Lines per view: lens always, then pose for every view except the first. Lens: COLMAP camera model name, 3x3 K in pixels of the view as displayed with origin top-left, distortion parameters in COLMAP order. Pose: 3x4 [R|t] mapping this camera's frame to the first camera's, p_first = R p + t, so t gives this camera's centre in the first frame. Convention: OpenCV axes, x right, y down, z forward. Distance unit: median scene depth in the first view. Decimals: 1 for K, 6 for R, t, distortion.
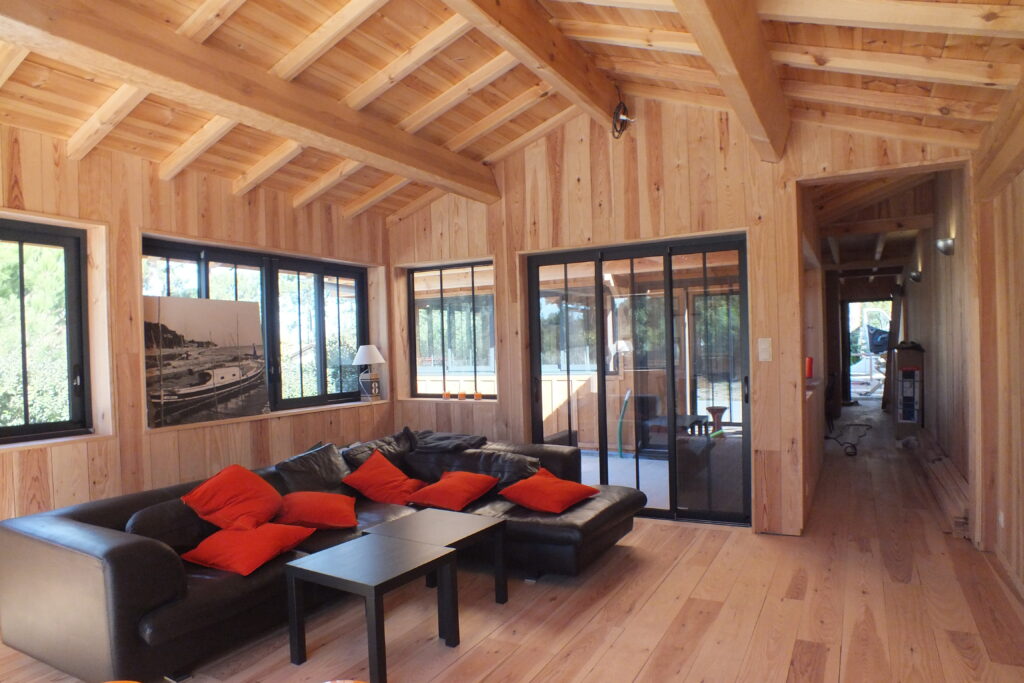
lens RADIAL K [[651.2, 0, 512.0], [0, 651.2, 341.5], [0, 0, 1]] dist [-0.053835, 0.044519]
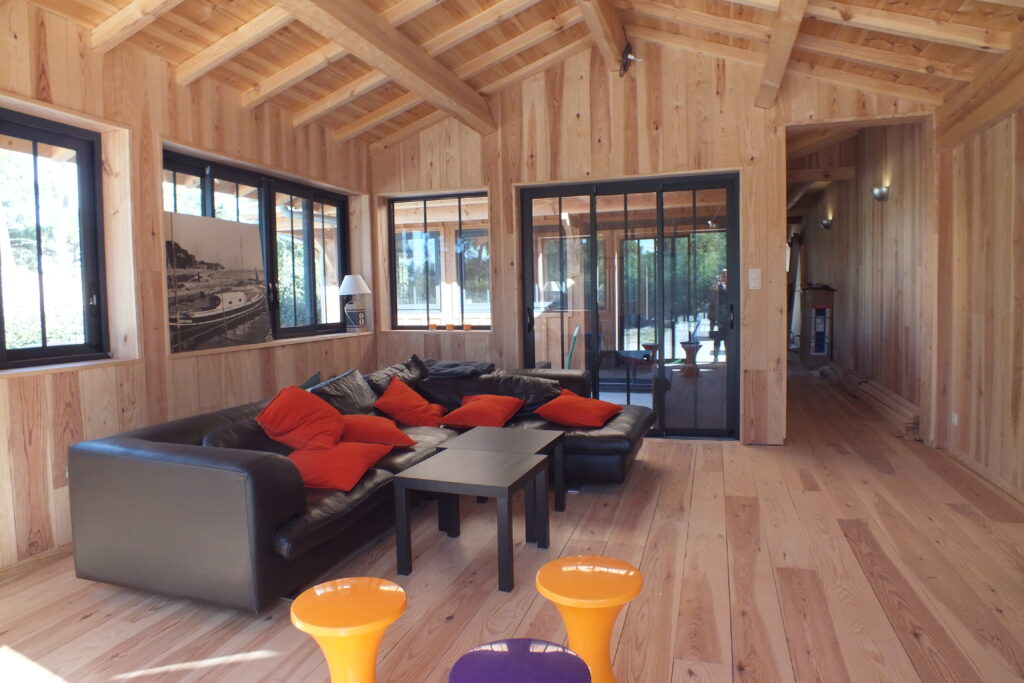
lens RADIAL K [[659.2, 0, 515.1], [0, 659.2, 308.8], [0, 0, 1]] dist [-0.049217, 0.048450]
pose [[0.979850, 0.001335, 0.199731, -0.237493], [-0.006169, 0.999703, 0.023580, 0.041052], [-0.199640, -0.024337, 0.979567, -0.016164]]
